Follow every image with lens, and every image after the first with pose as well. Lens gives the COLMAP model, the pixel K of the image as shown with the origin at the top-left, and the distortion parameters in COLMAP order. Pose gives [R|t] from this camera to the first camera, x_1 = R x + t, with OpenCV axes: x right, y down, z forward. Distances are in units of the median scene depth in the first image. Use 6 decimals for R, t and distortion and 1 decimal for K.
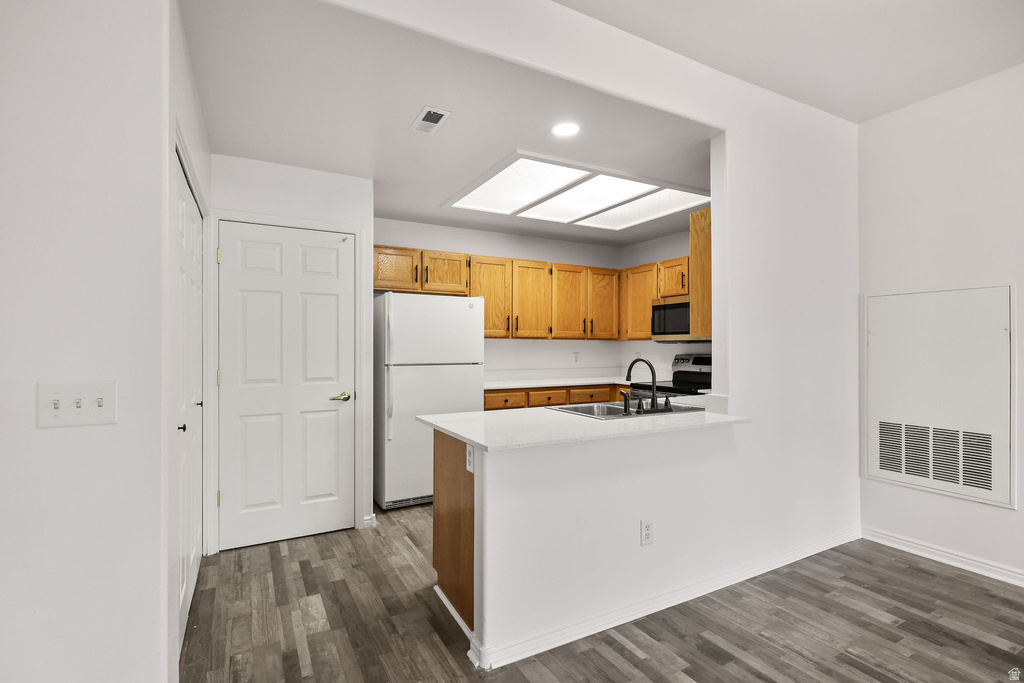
lens RADIAL K [[477.3, 0, 508.7], [0, 477.3, 346.6], [0, 0, 1]] dist [0.000965, 0.000168]
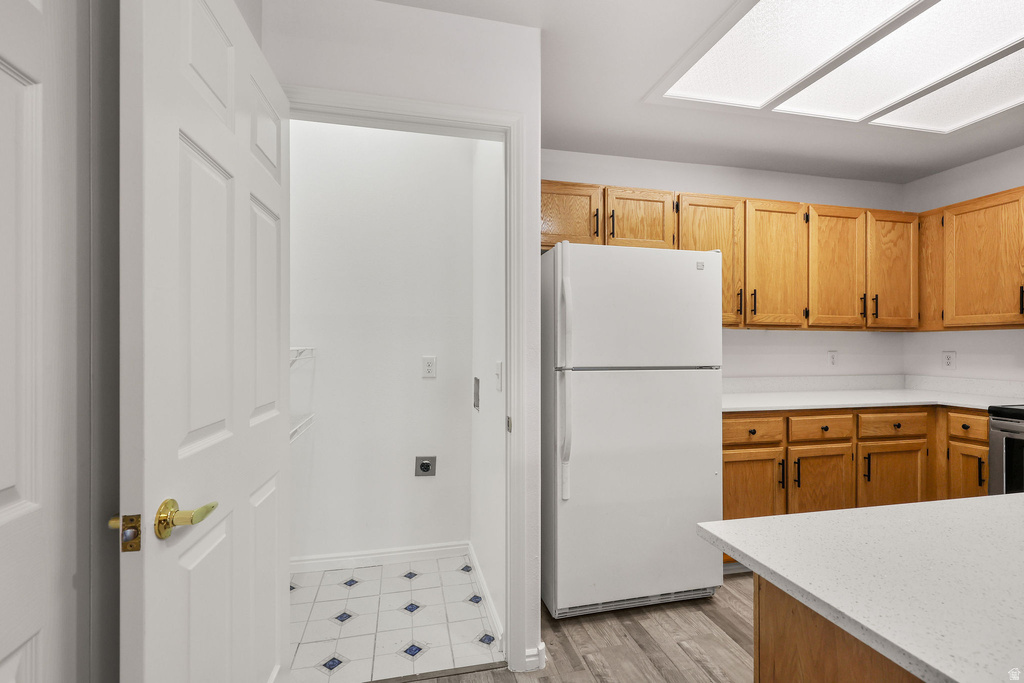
lens RADIAL K [[431.8, 0, 509.5], [0, 431.8, 361.3], [0, 0, 1]] dist [-0.000243, -0.000056]
pose [[0.963656, 0.009207, -0.266986, -0.139578], [-0.000876, 0.999509, 0.031307, 0.010745], [0.267143, -0.029935, 0.963192, 0.386173]]
